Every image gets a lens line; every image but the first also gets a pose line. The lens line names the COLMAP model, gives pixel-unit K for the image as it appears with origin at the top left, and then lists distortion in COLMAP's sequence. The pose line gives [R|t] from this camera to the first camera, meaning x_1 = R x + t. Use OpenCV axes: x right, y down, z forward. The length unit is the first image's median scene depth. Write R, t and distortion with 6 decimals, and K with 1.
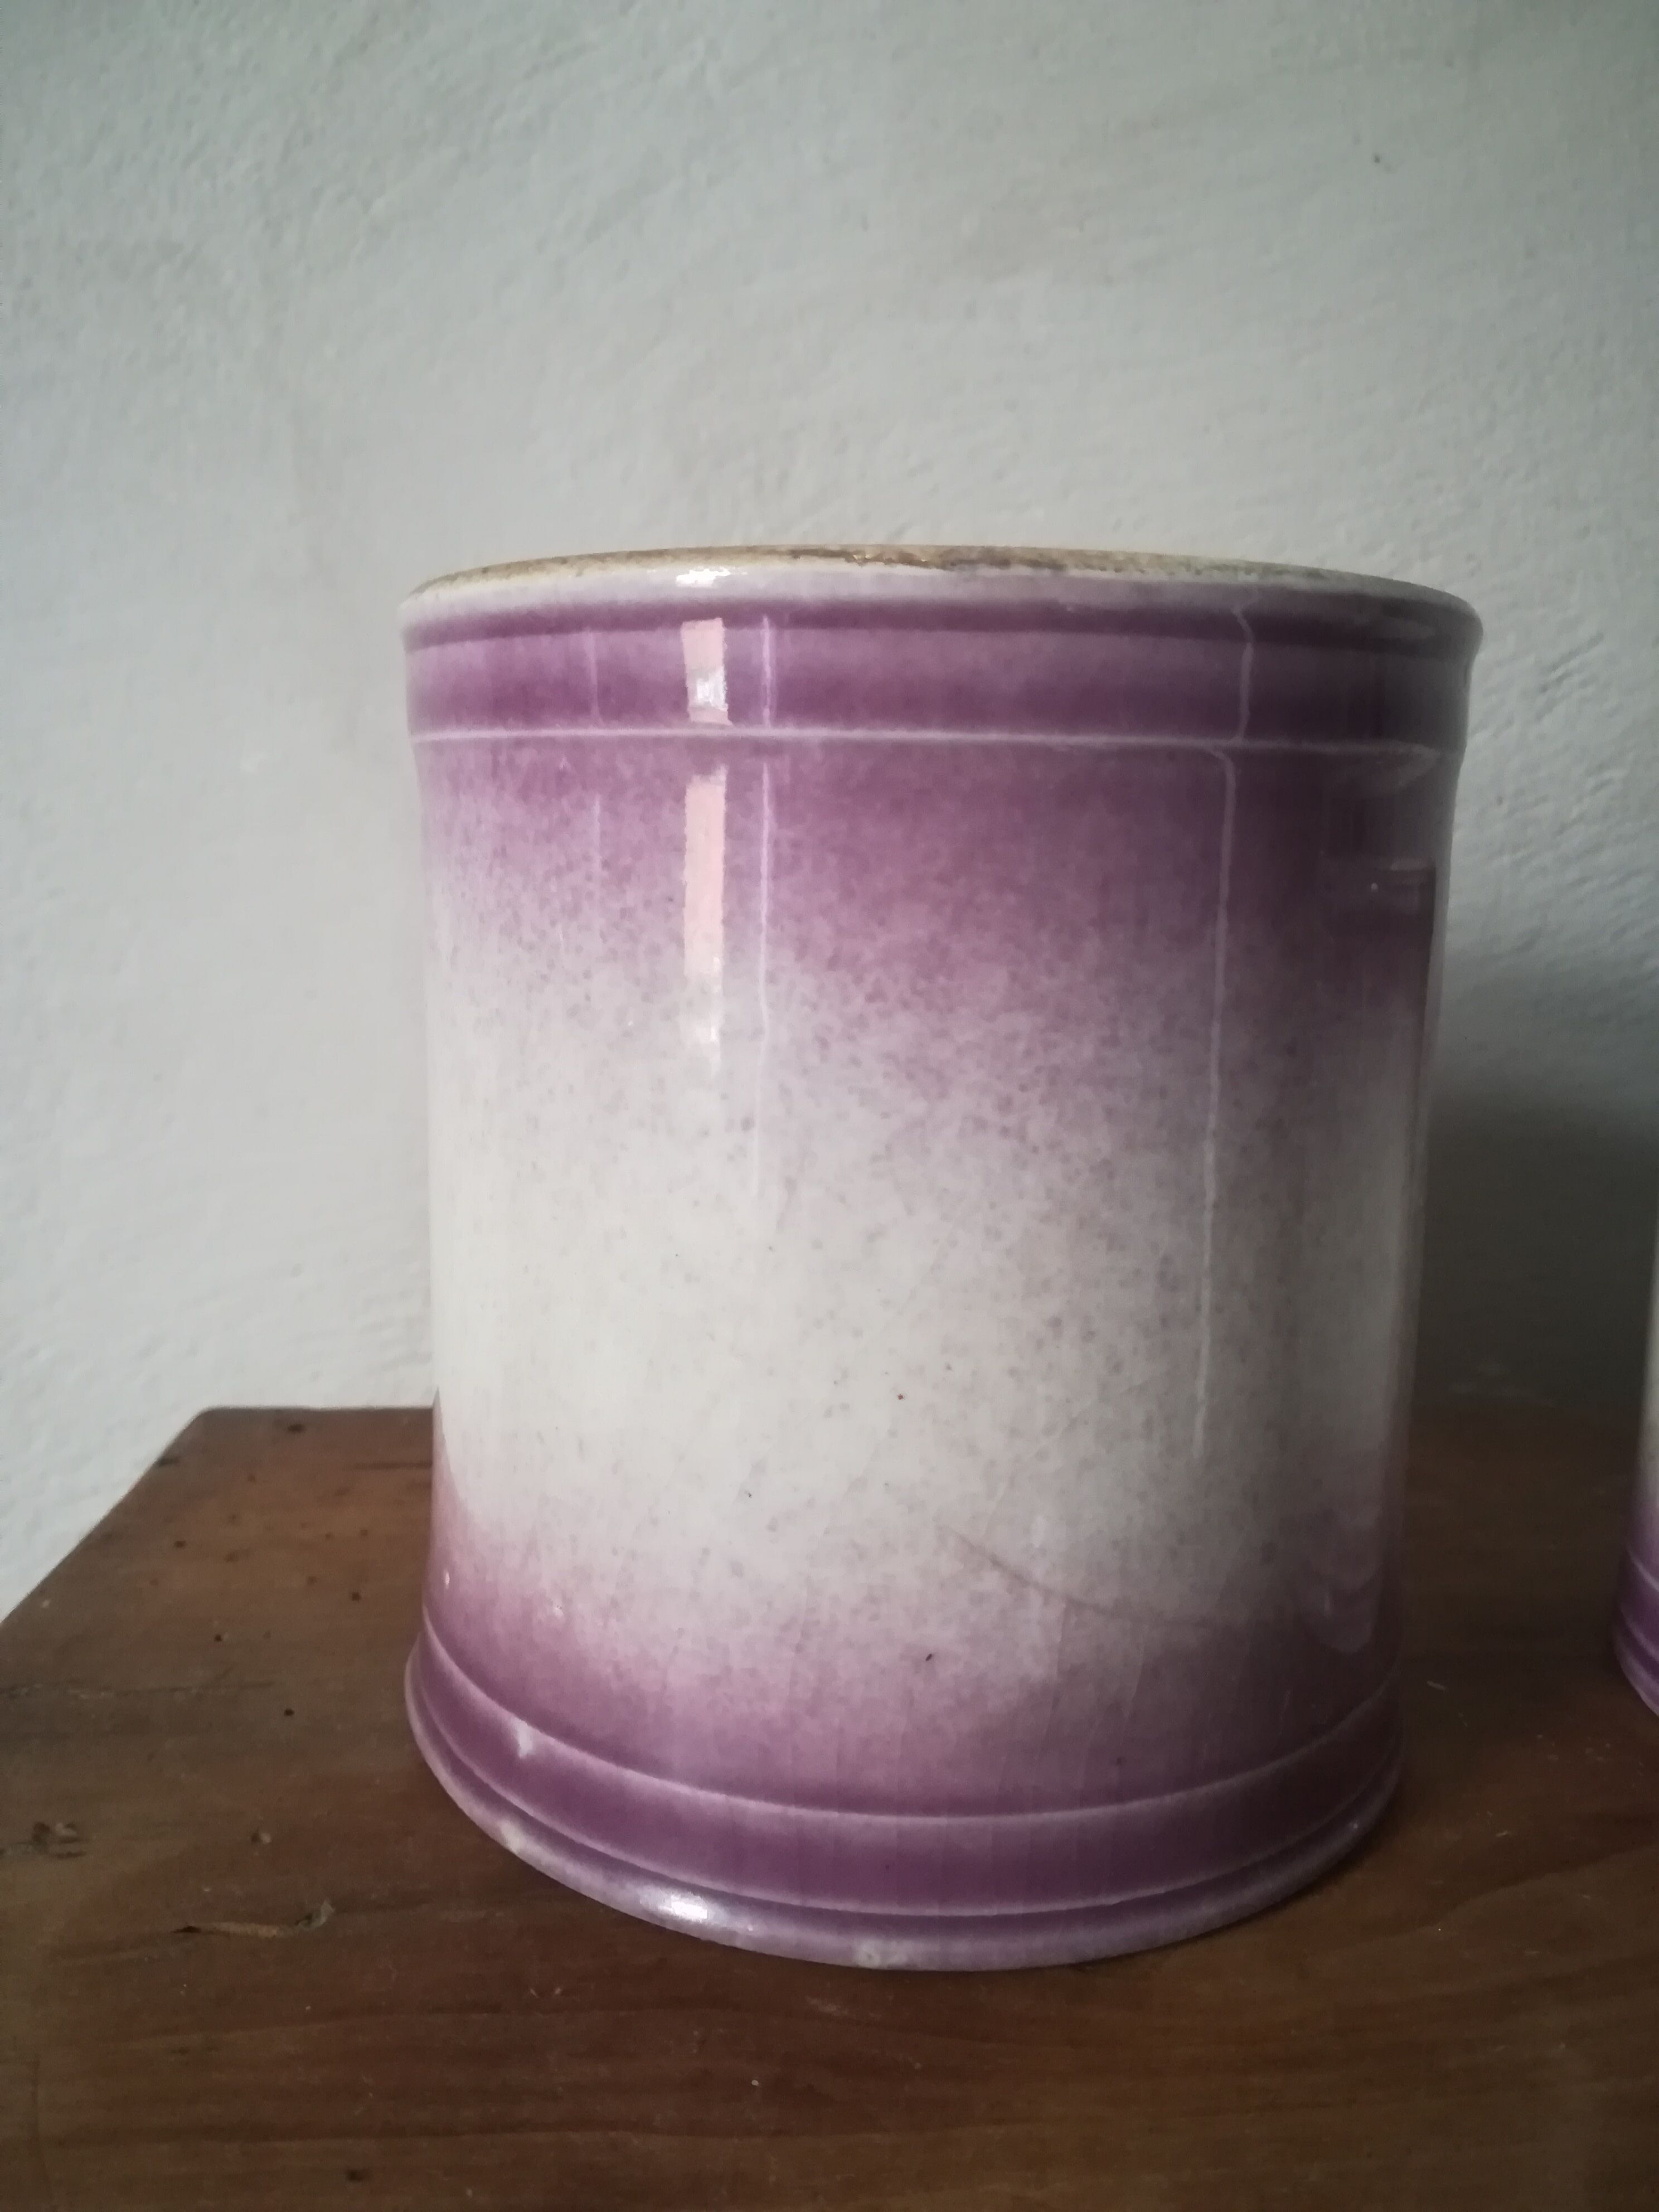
lens RADIAL K [[1684.8, 0, 839.6], [0, 1684.8, 1106.2], [0, 0, 1]] dist [-0.006259, -0.025460]
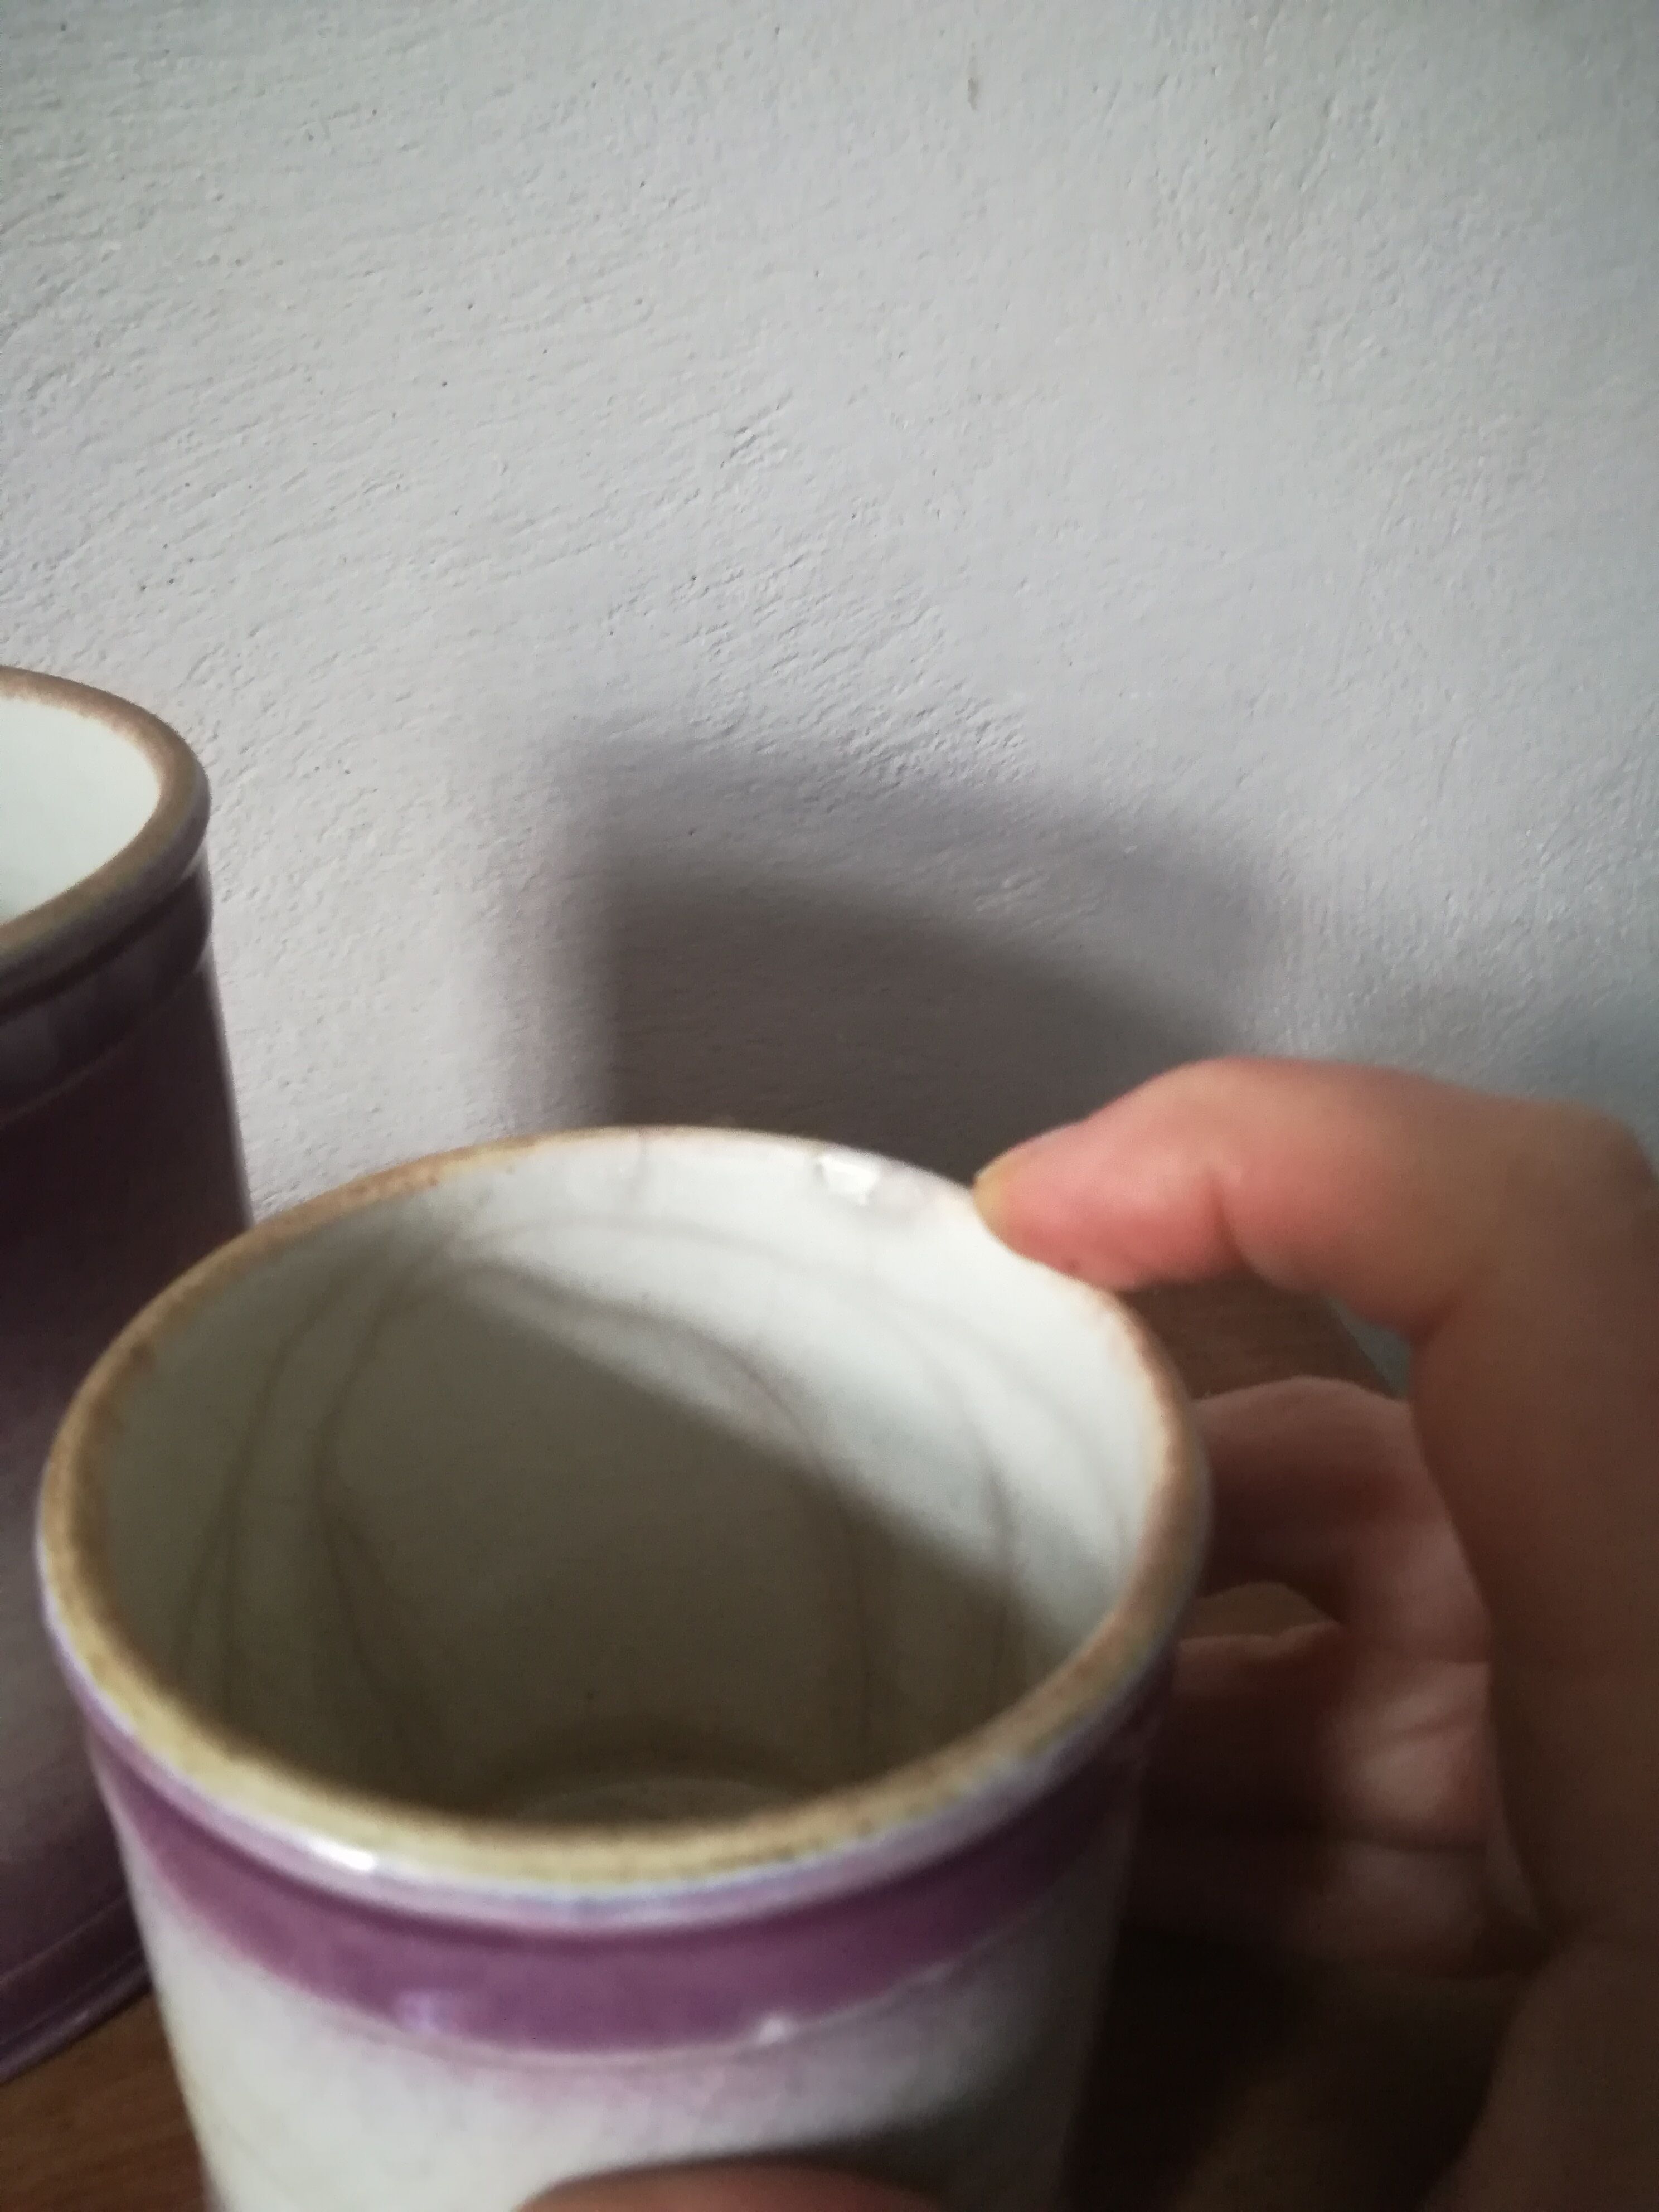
lens RADIAL K [[1684.8, 0, 820.7], [0, 1684.8, 1106.8], [0, 0, 1]] dist [-0.006259, -0.025460]
pose [[0.978863, -0.081144, 0.187732, 0.263142], [0.011473, 0.938266, 0.345725, -0.228958], [-0.204196, -0.336264, 0.919364, 0.026829]]
